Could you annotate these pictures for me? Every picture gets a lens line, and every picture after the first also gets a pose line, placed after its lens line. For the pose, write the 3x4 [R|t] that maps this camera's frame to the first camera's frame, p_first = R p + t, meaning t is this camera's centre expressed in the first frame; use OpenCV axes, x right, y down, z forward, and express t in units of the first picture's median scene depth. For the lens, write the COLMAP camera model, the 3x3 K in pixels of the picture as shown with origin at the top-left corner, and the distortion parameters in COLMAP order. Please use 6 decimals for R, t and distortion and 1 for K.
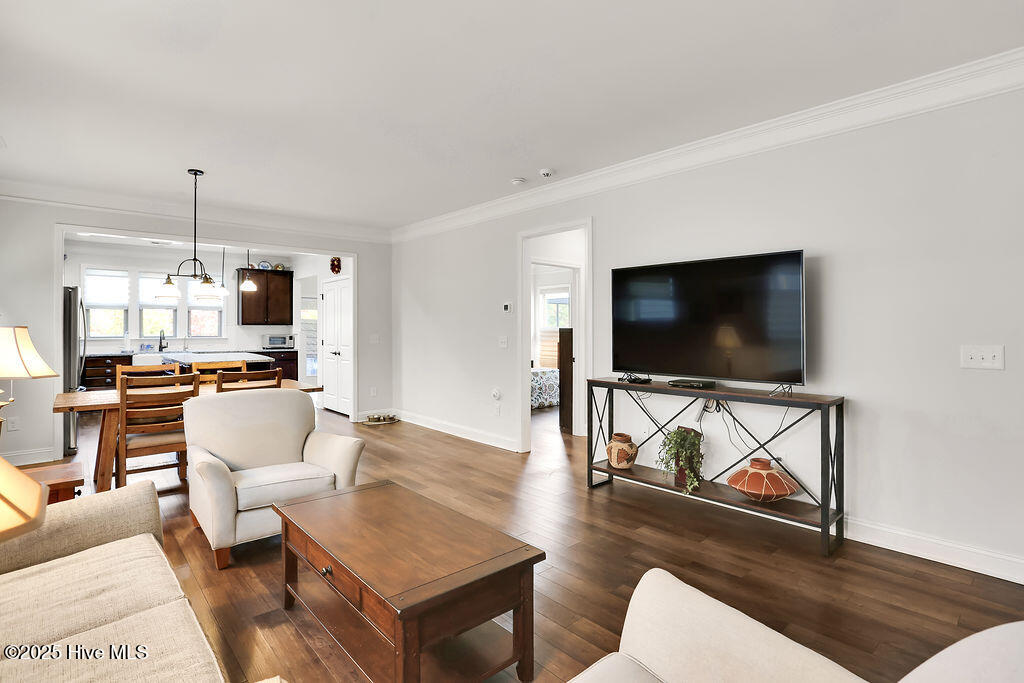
lens RADIAL K [[482.1, 0, 512.0], [0, 482.1, 338.6], [0, 0, 1]] dist [-0.012324, 0.001540]
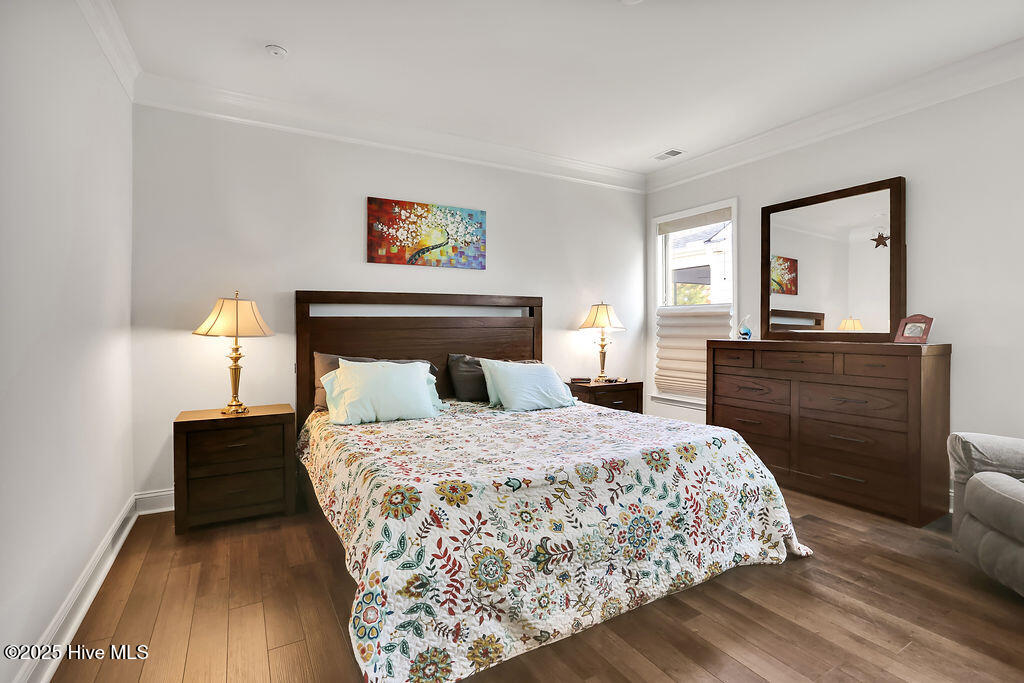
lens RADIAL K [[469.9, 0, 511.1], [0, 469.9, 333.1], [0, 0, 1]] dist [-0.018887, 0.001808]
pose [[0.977052, 0.004053, -0.212962, 0.023128], [-0.002749, 0.999976, 0.006421, -0.001094], [0.212983, -0.005688, 0.977039, 0.710586]]
